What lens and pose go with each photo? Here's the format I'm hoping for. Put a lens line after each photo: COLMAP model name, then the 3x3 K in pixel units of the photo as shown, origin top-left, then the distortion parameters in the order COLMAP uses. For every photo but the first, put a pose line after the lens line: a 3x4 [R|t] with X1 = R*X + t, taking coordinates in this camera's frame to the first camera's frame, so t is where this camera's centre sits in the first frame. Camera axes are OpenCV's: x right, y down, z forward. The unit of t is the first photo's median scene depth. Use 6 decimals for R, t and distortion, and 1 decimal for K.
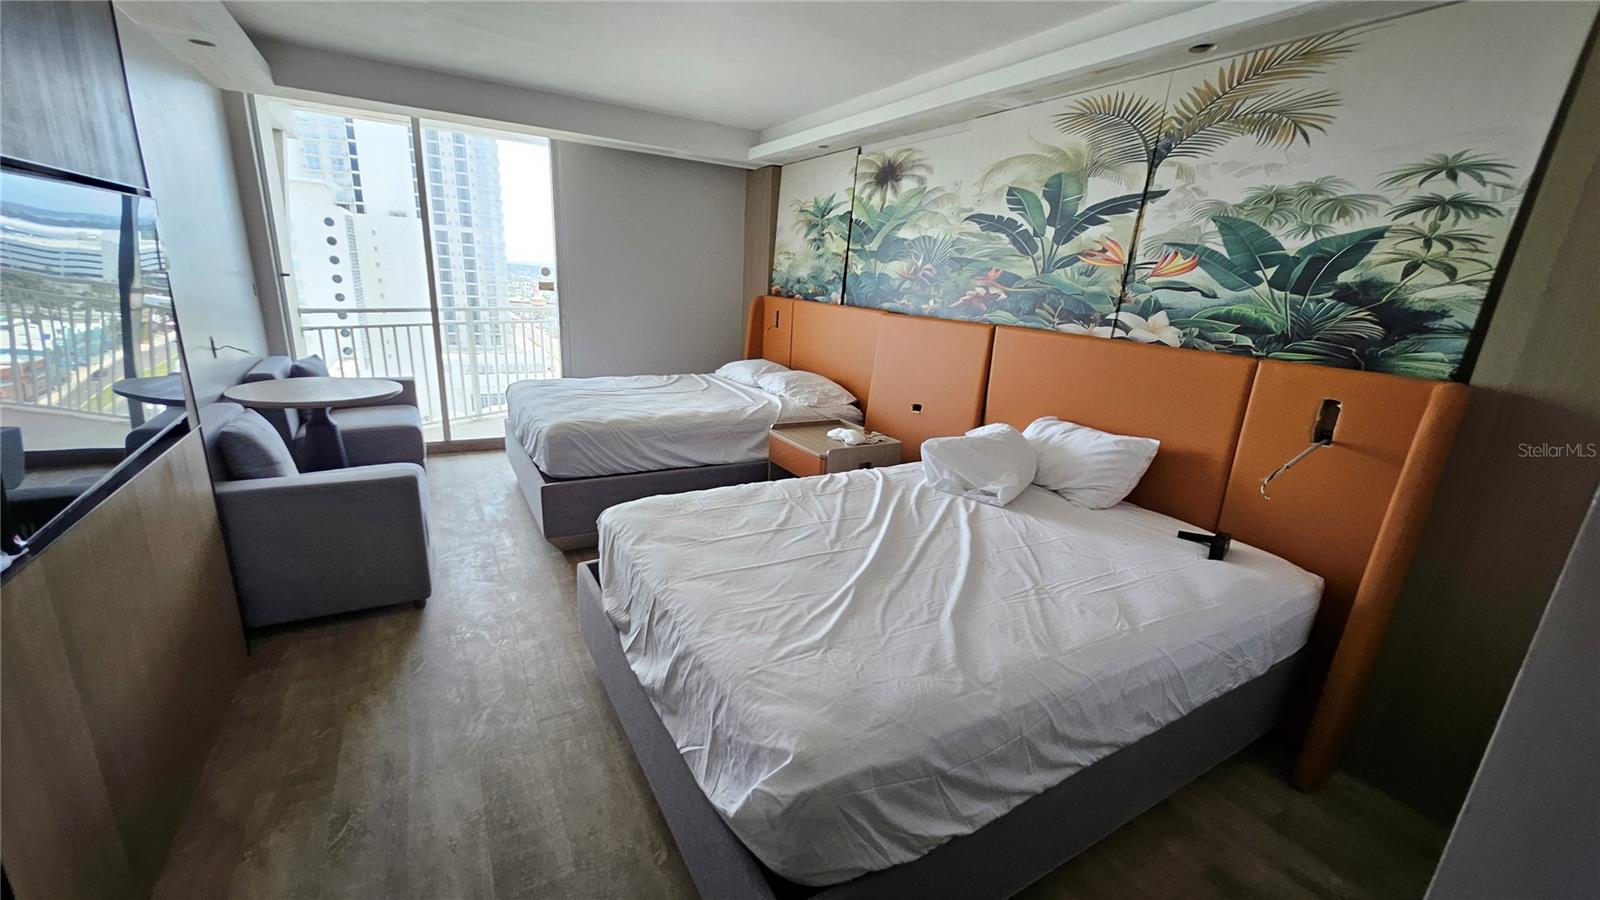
lens RADIAL K [[627.2, 0, 807.4], [0, 627.2, 454.2], [0, 0, 1]] dist [0.006599, -0.002026]
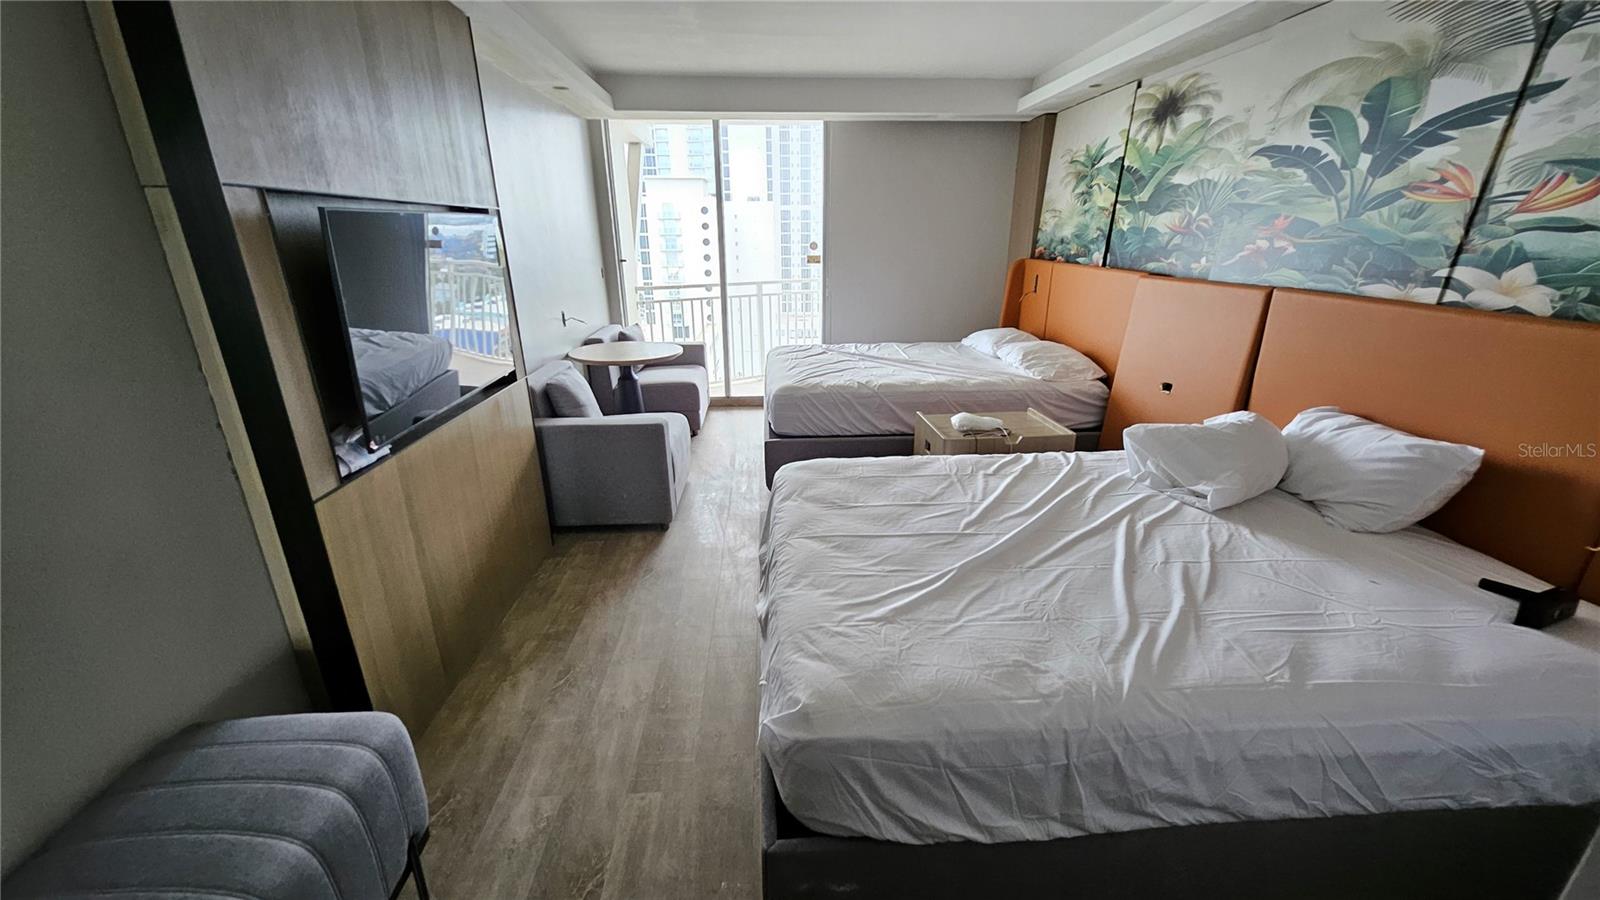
lens RADIAL K [[627.2, 0, 814.4], [0, 627.2, 454.4], [0, 0, 1]] dist [0.006599, -0.002026]
pose [[0.893125, 0.093070, -0.440074, 0.186467], [-0.069603, 0.995171, 0.069208, -0.012013], [0.444390, -0.031180, 0.895290, 0.025149]]
